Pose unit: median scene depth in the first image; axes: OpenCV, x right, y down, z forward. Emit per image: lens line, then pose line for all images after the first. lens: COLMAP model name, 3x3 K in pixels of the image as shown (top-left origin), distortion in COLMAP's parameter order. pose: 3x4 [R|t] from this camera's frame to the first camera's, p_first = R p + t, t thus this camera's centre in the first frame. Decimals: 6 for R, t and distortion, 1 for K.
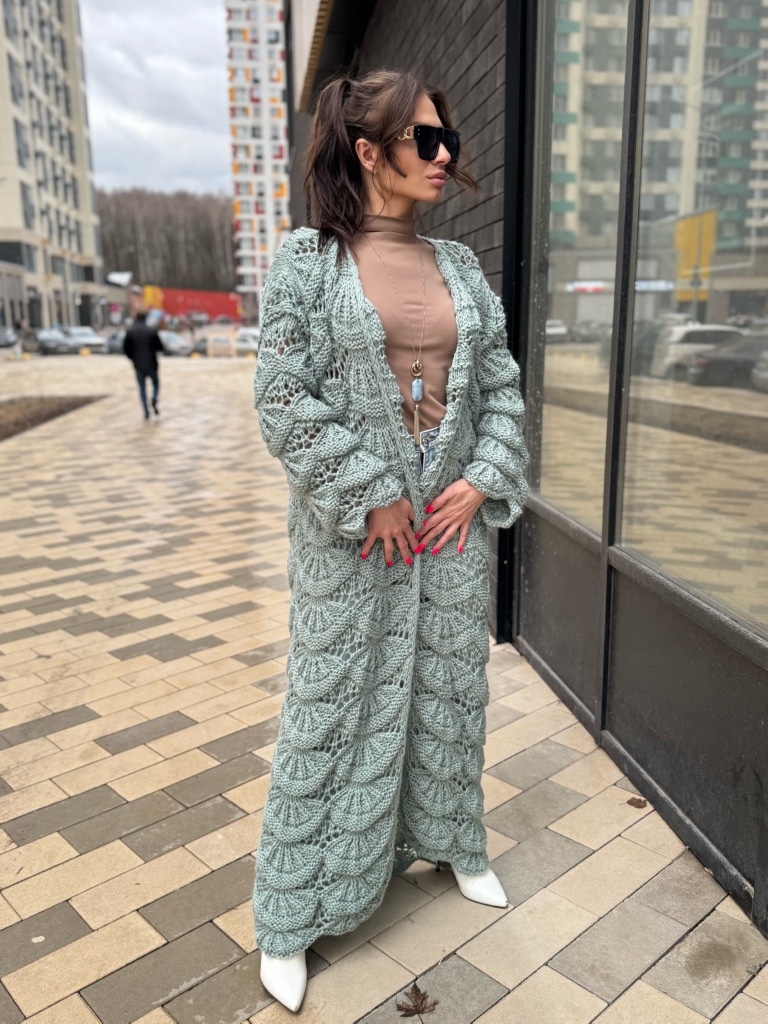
lens RADIAL K [[875.4, 0, 380.3], [0, 875.4, 512.8], [0, 0, 1]] dist [0.084903, -0.176581]
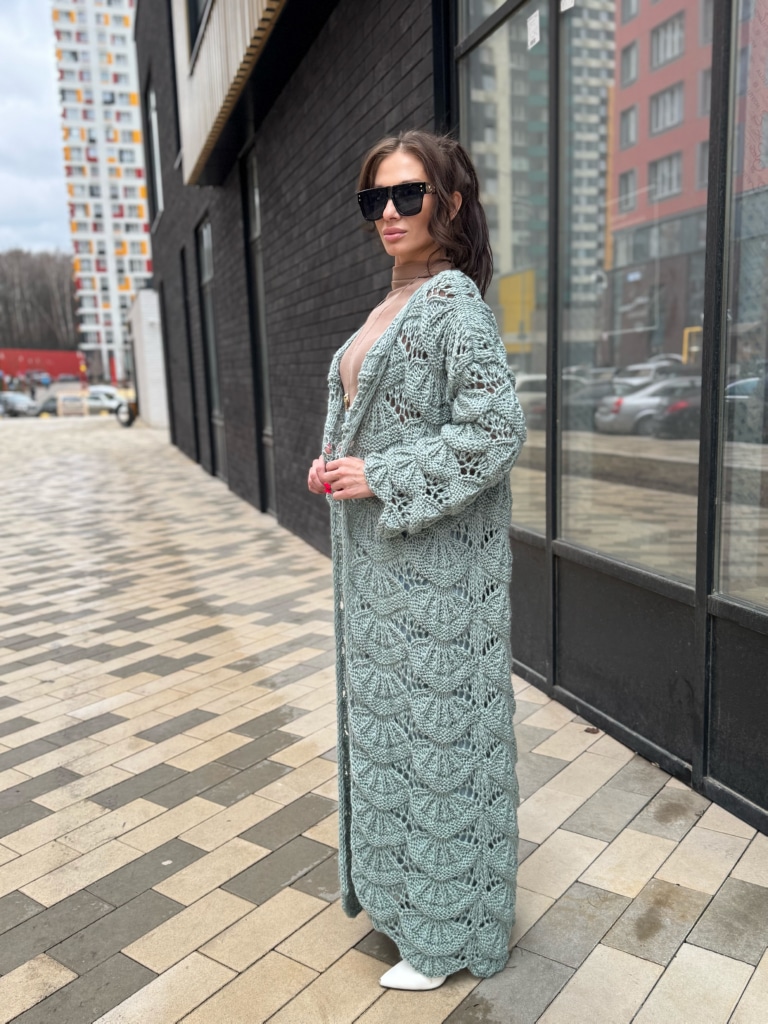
lens RADIAL K [[875.4, 0, 380.3], [0, 875.4, 512.8], [0, 0, 1]] dist [0.084903, -0.176581]
pose [[0.985605, -0.049003, 0.161809, -0.120628], [0.058441, 0.996824, -0.054092, 0.031768], [-0.158644, 0.062770, 0.985339, -0.147243]]
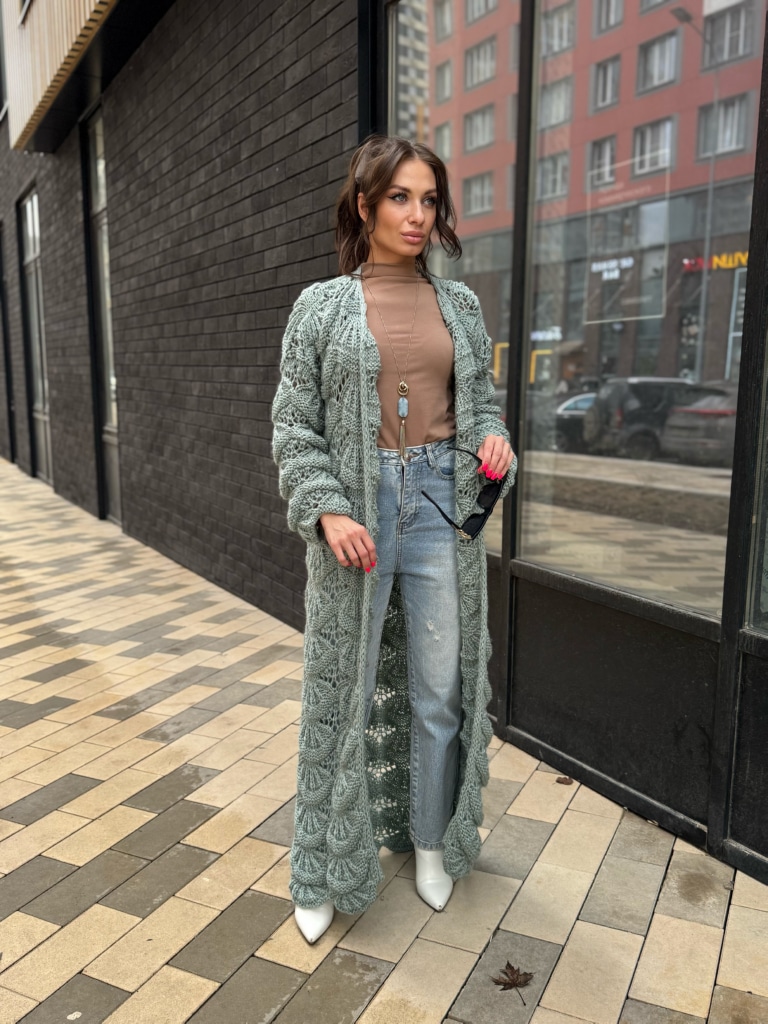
lens RADIAL K [[885.7, 0, 384.0], [0, 885.7, 512.0], [0, 0, 1]] dist [0.011604, -0.024961]
pose [[0.931963, -0.042550, 0.360049, -0.179254], [0.063764, 0.996846, -0.047243, 0.011995], [-0.356903, 0.066987, 0.931736, -0.002081]]
